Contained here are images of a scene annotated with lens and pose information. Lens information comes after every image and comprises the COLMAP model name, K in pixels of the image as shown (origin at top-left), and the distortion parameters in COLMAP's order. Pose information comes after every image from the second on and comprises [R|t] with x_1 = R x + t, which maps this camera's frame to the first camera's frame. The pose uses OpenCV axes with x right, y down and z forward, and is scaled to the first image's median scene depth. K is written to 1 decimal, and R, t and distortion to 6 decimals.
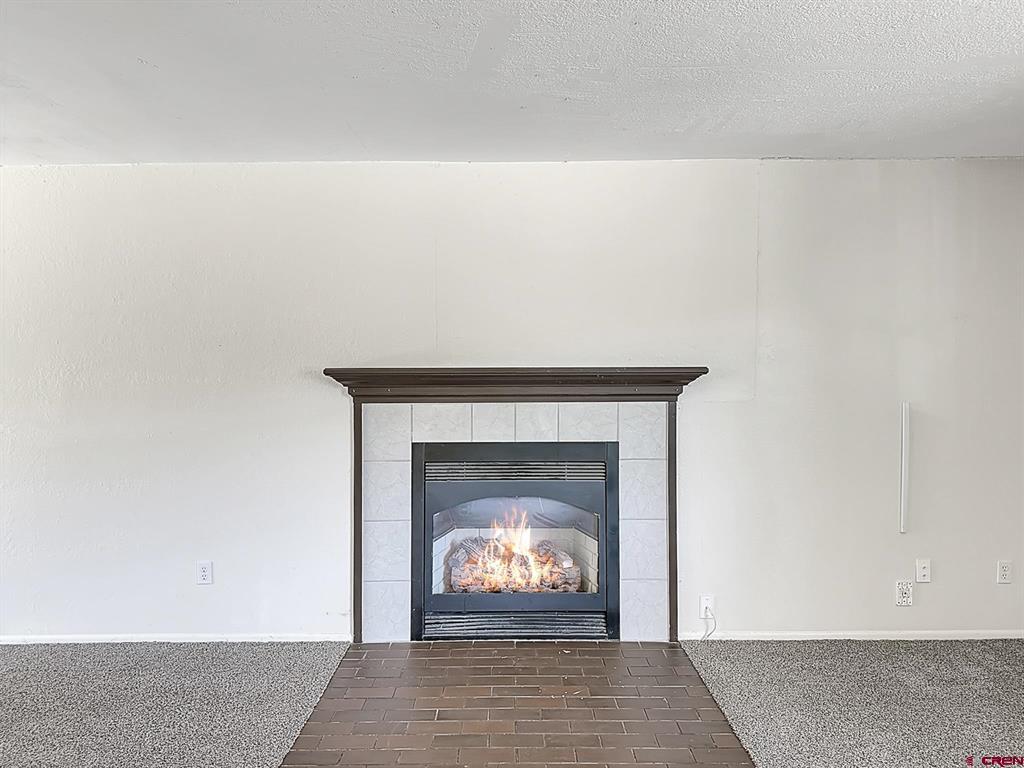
lens RADIAL K [[731.4, 0, 511.5], [0, 731.4, 373.8], [0, 0, 1]] dist [0.040128, -0.038376]
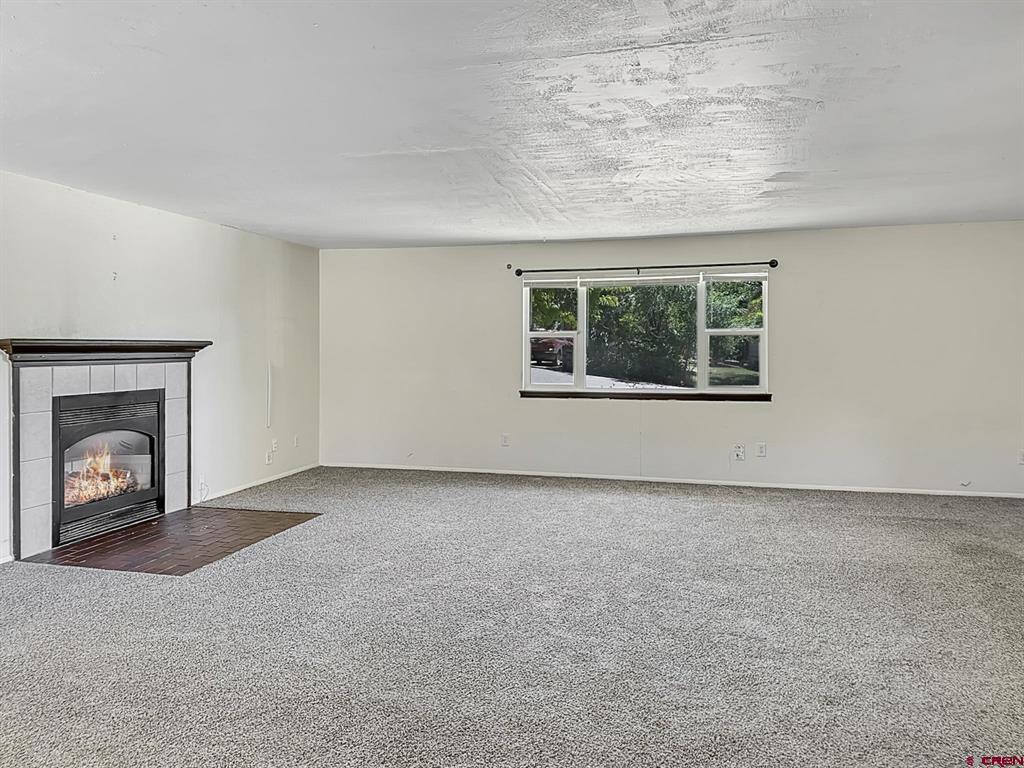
lens RADIAL K [[731.4, 0, 508.6], [0, 731.4, 358.8], [0, 0, 1]] dist [0.040128, -0.038376]
pose [[0.268911, -0.012025, 0.963090, -1.176257], [0.009673, 0.999905, 0.009784, 0.021510], [-0.963116, 0.006685, 0.269002, -0.135339]]
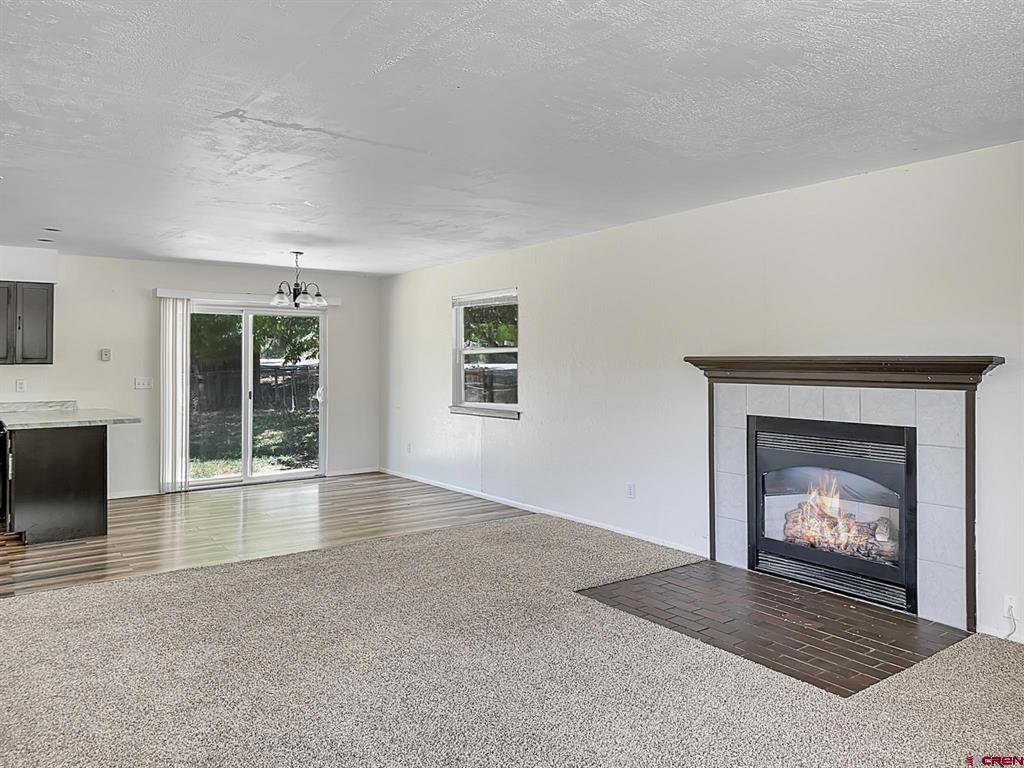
lens RADIAL K [[730.8, 0, 518.9], [0, 730.8, 359.0], [0, 0, 1]] dist [0.037290, -0.030716]
pose [[0.597665, 0.003264, -0.801739, 0.655006], [-0.014312, 0.999876, -0.006598, 0.010109], [0.801618, 0.015418, 0.597638, -0.094149]]
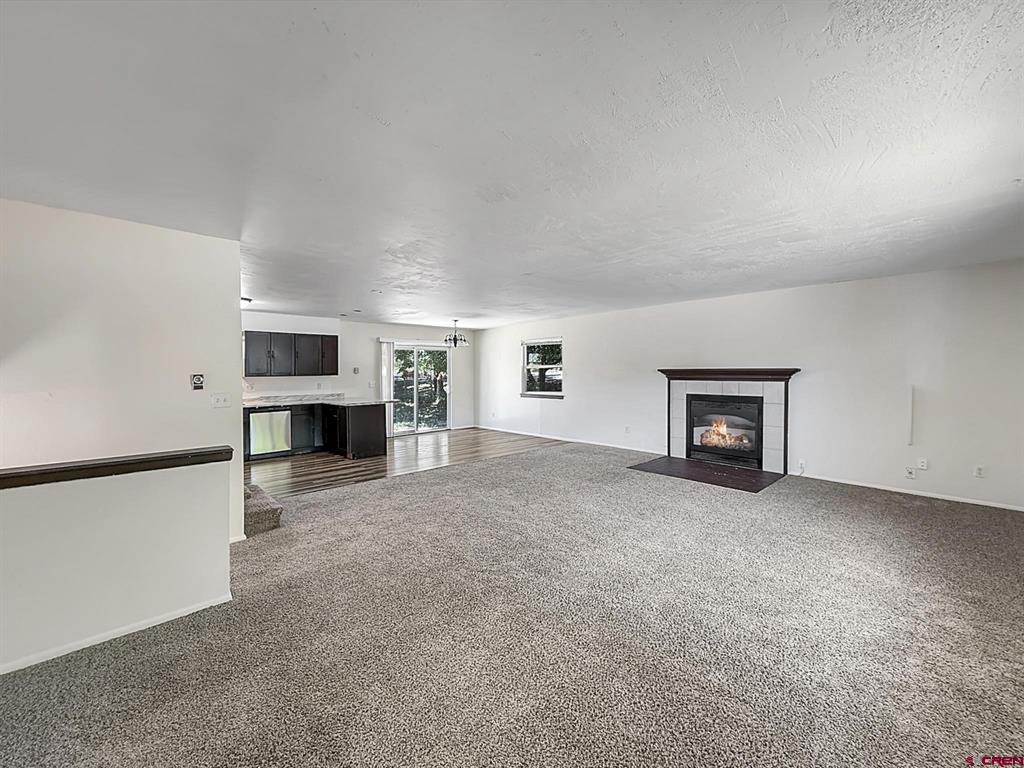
lens RADIAL K [[411.6, 0, 514.5], [0, 411.6, 386.2], [0, 0, 1]] dist [0.000011, 0.000139]
pose [[0.678186, 0.026000, -0.734430, 0.630595], [-0.004537, 0.999503, 0.031194, 0.012858], [0.734876, -0.017823, 0.677967, -0.679281]]
